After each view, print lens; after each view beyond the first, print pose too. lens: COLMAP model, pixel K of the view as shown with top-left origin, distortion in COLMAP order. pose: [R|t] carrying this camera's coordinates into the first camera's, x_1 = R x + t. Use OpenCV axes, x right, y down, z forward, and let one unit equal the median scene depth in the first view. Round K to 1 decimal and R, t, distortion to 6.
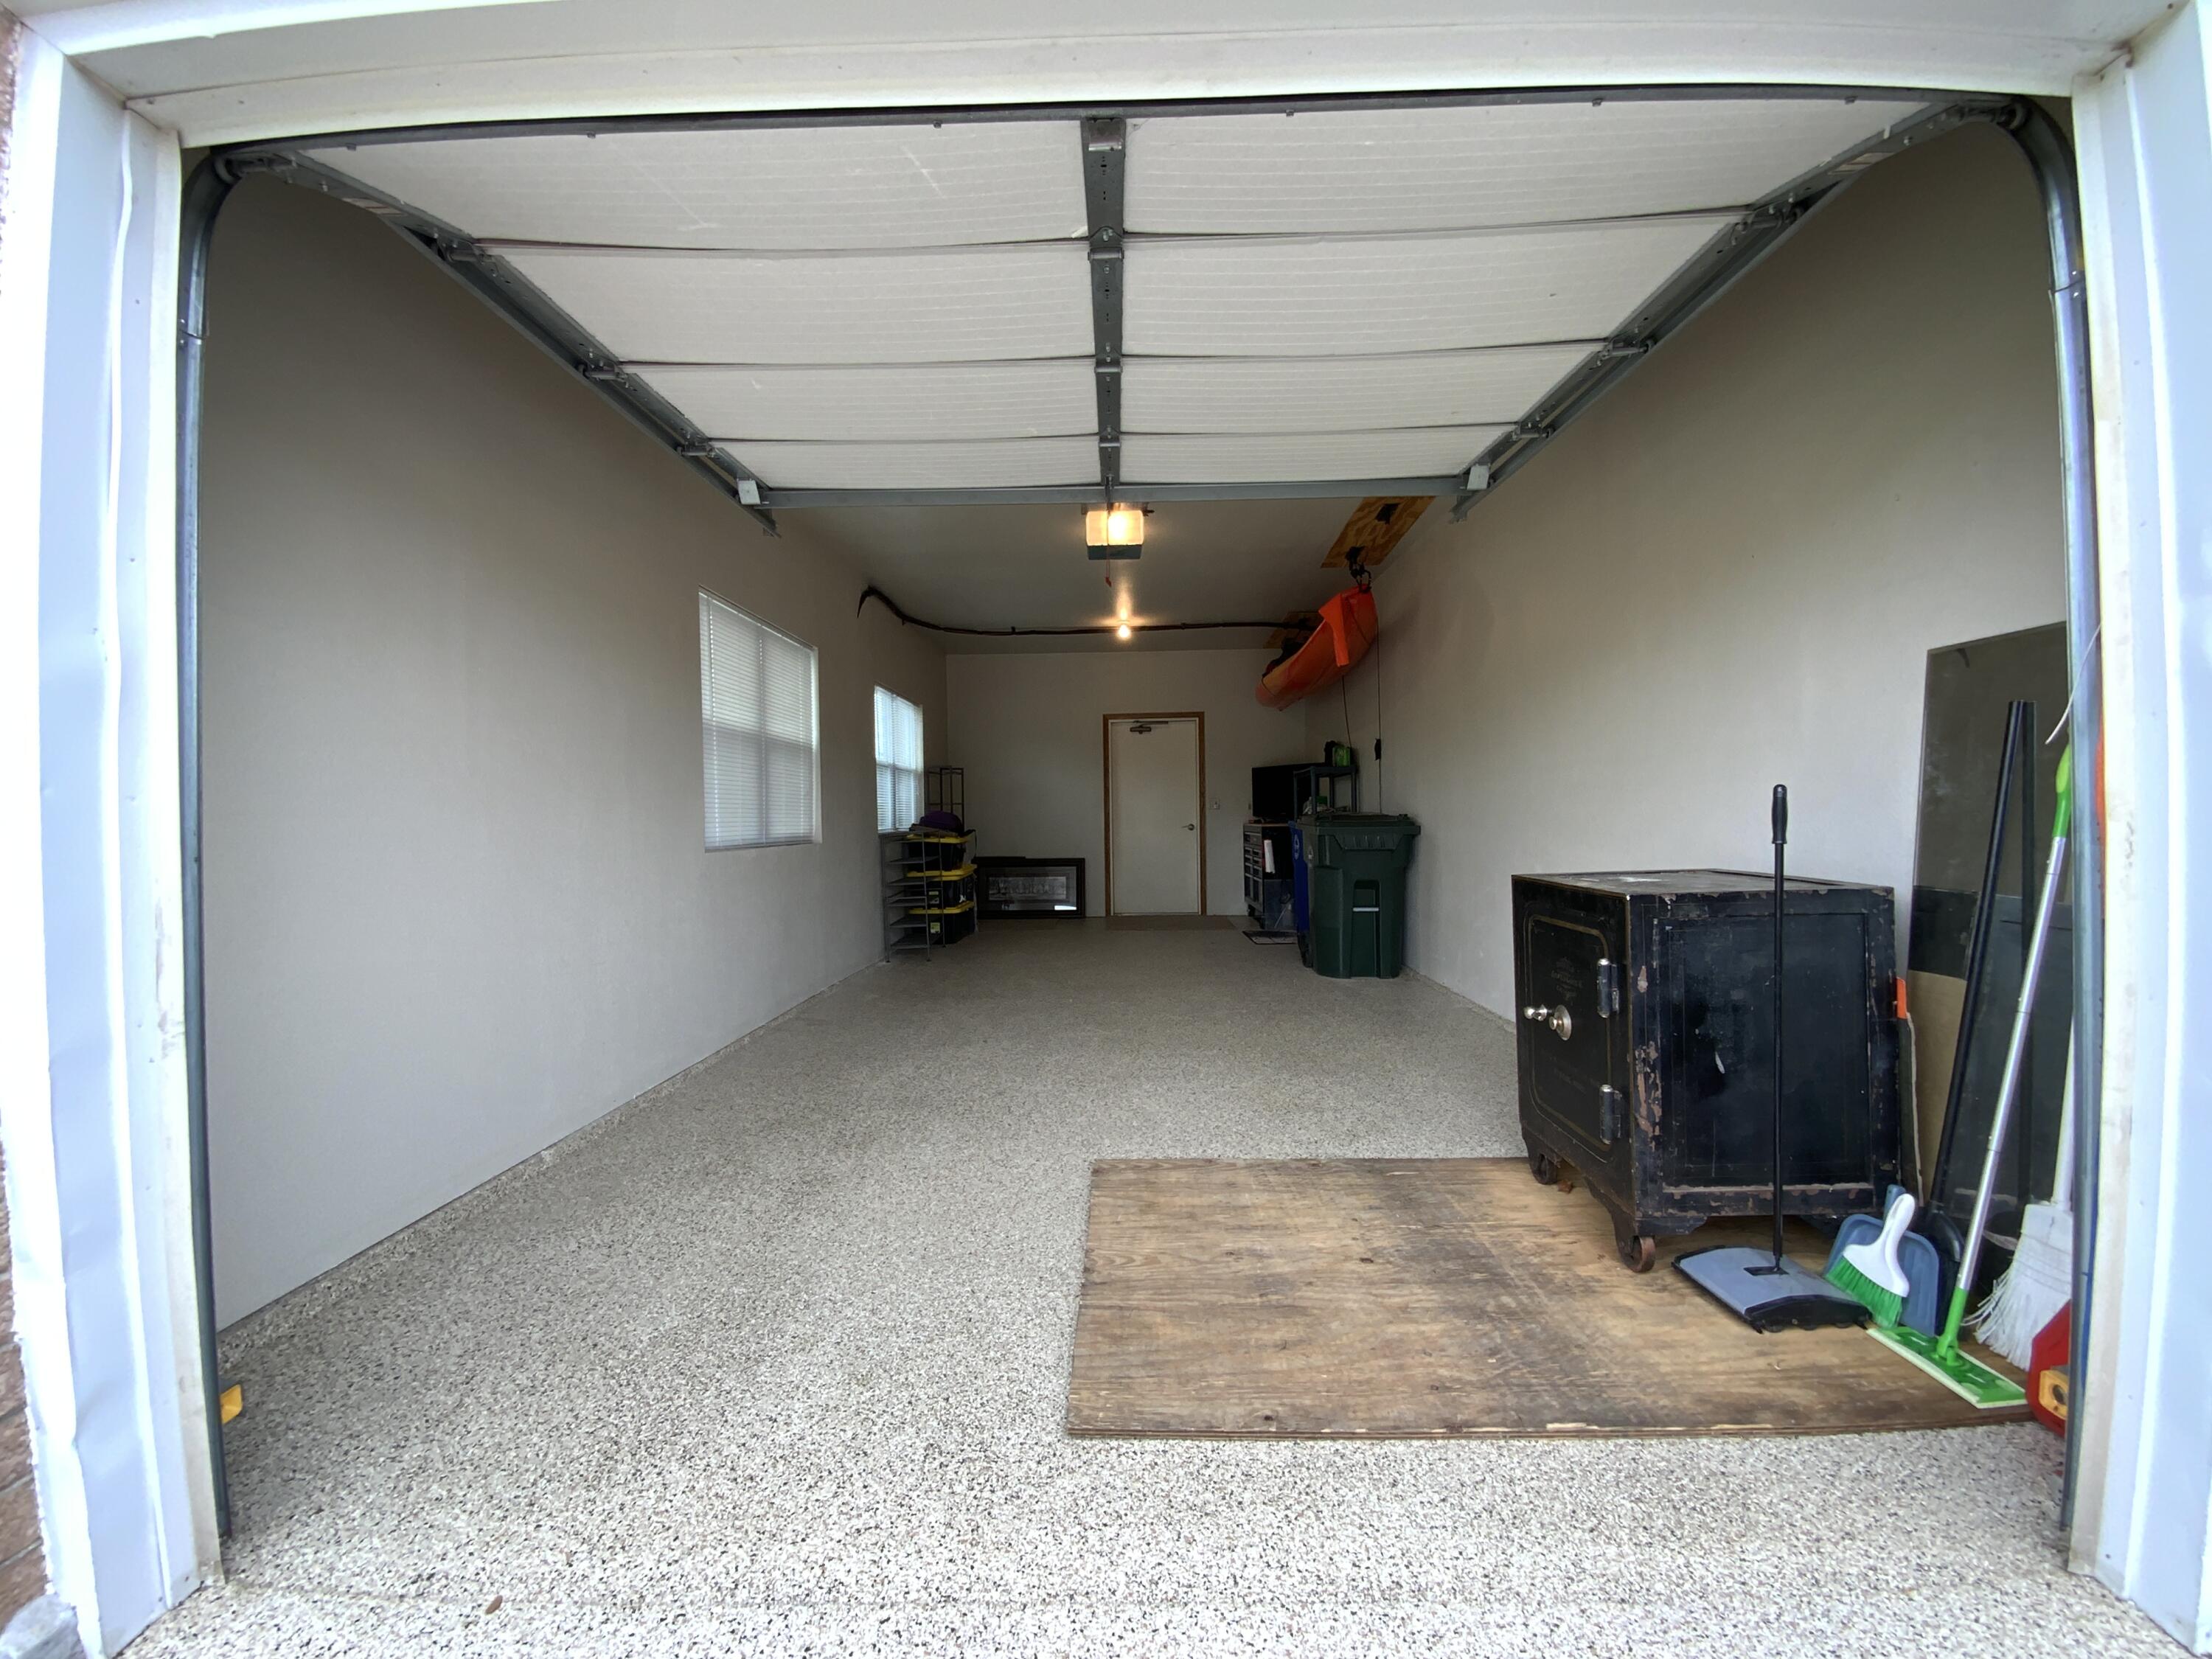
lens RADIAL K [[897.2, 0, 1106.0], [0, 897.2, 829.5], [0, 0, 1]] dist [0.020177, -0.018836]
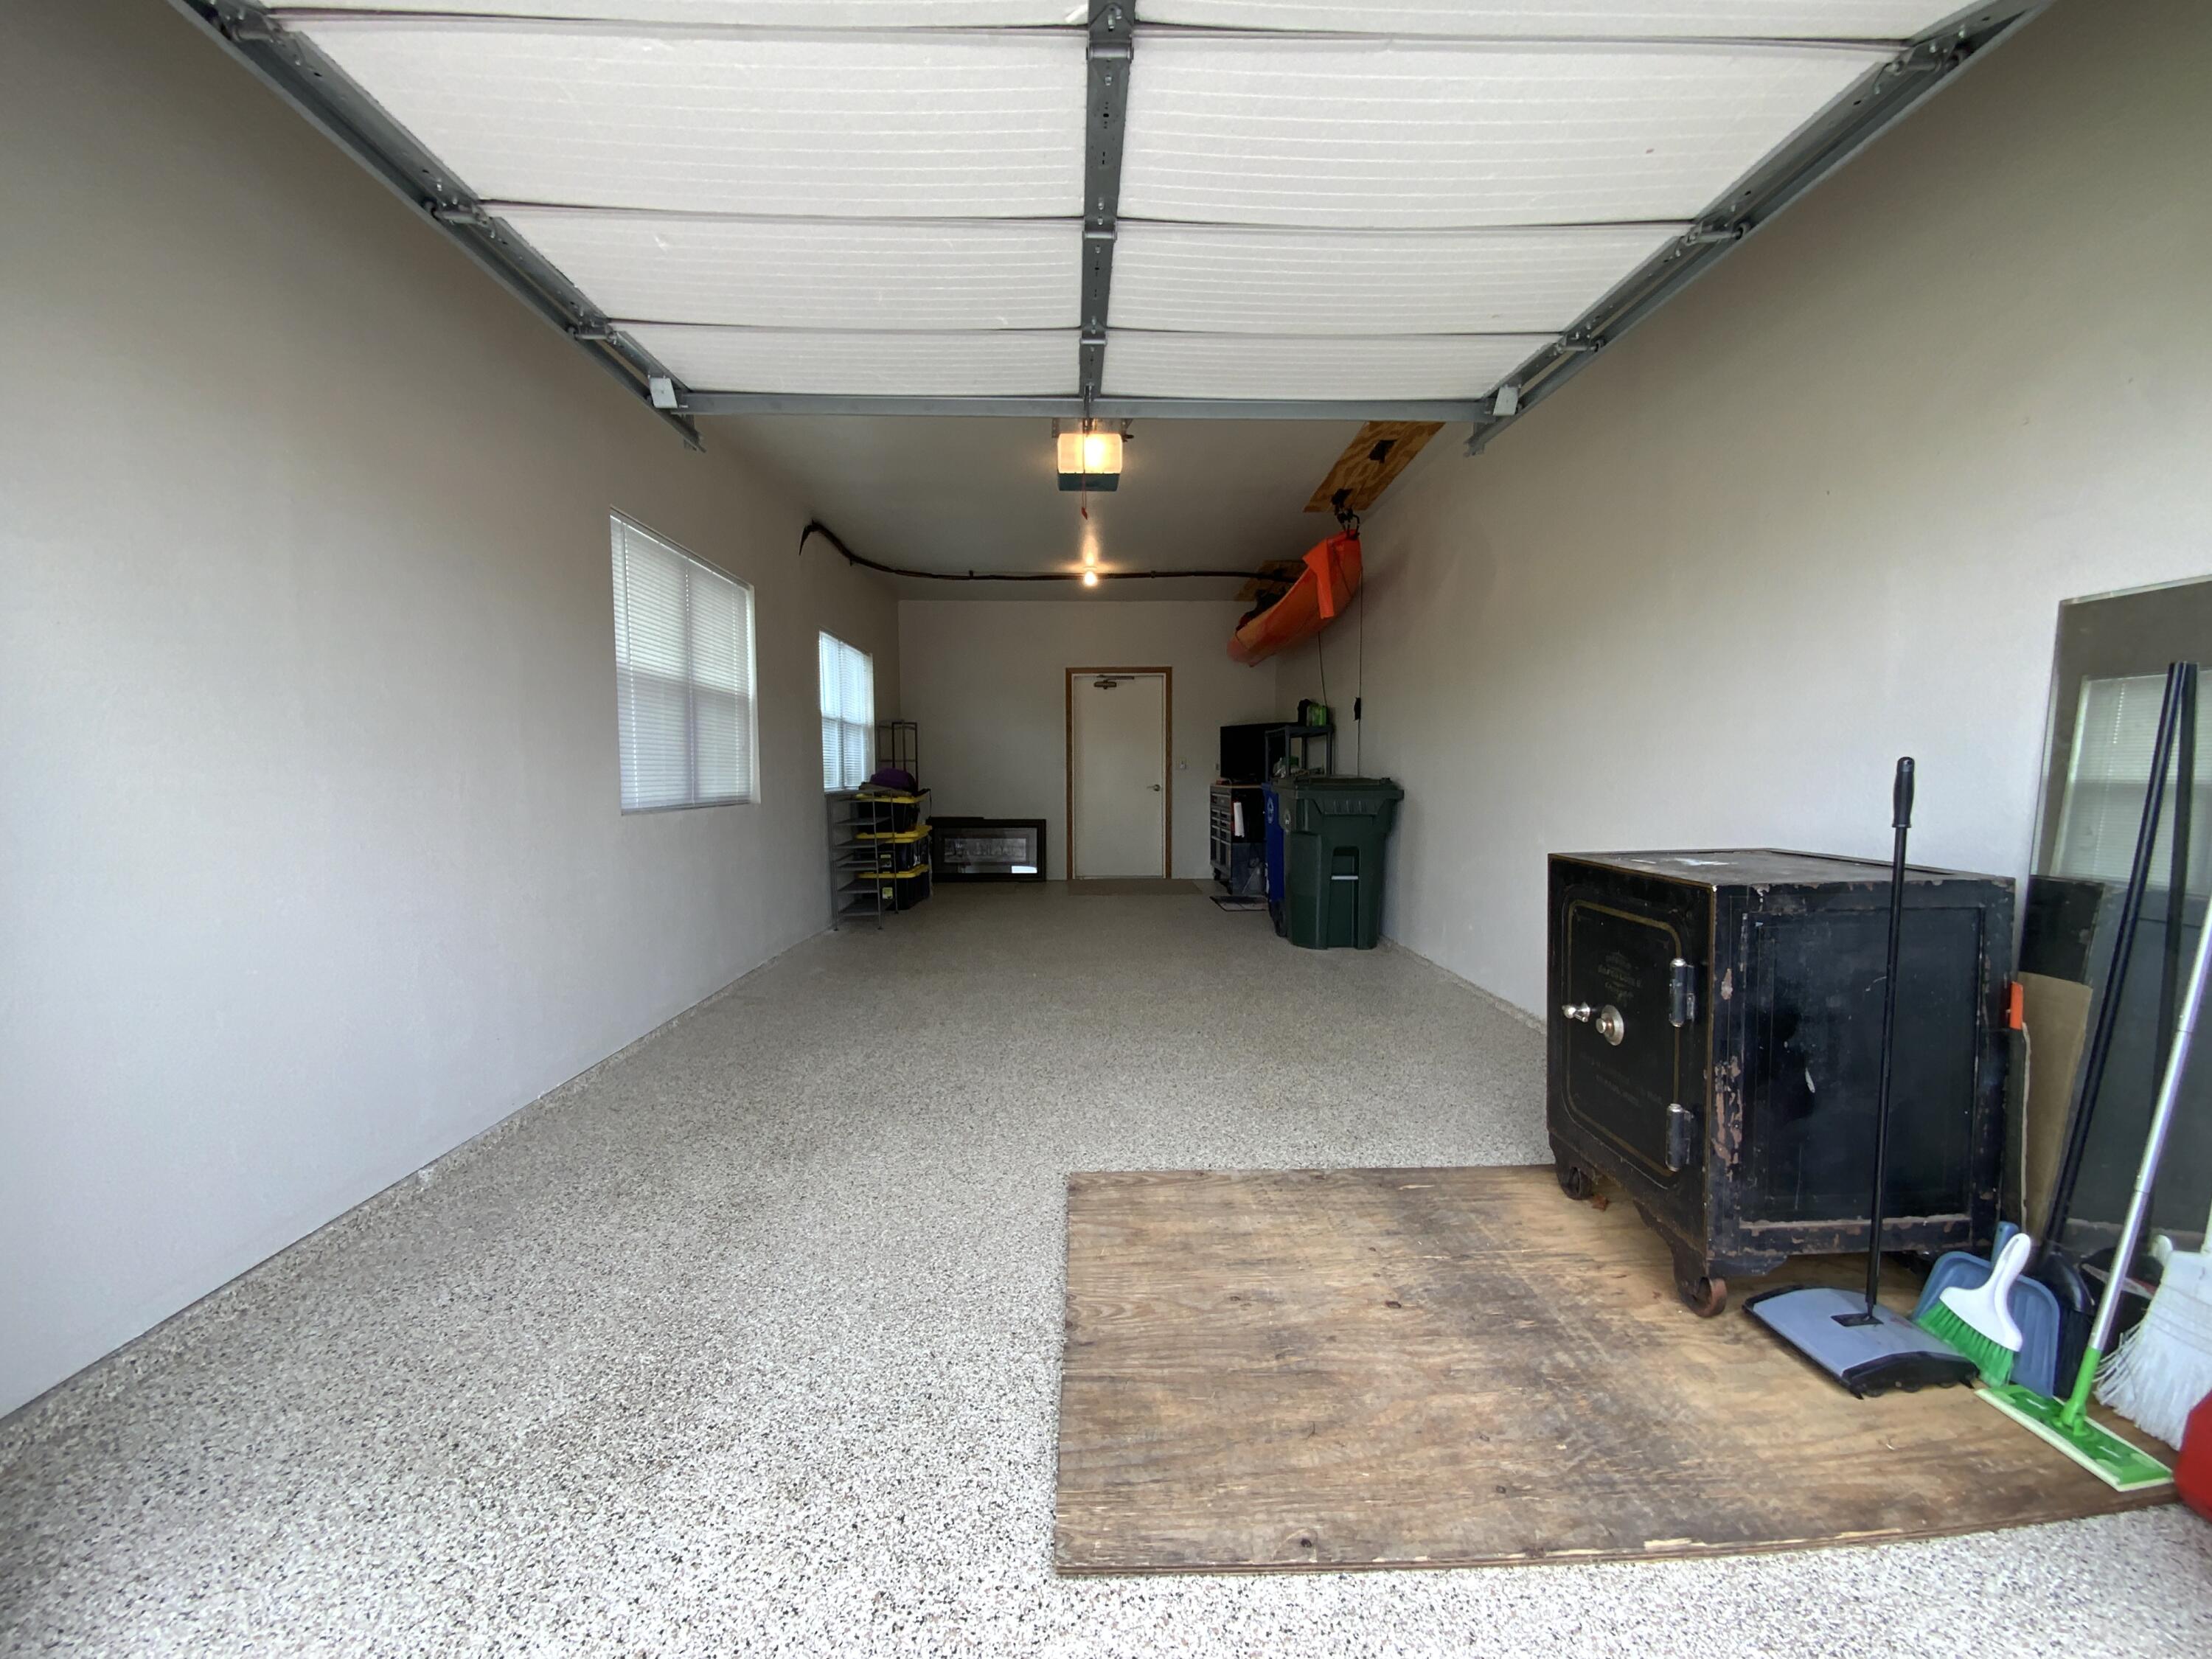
lens RADIAL K [[897.2, 0, 1106.0], [0, 897.2, 829.5], [0, 0, 1]] dist [0.020177, -0.018836]
pose [[0.998696, 0.006991, 0.050568, -0.033151], [-0.009411, 0.998814, 0.047776, -0.014410], [-0.050174, -0.048190, 0.997577, 0.184817]]
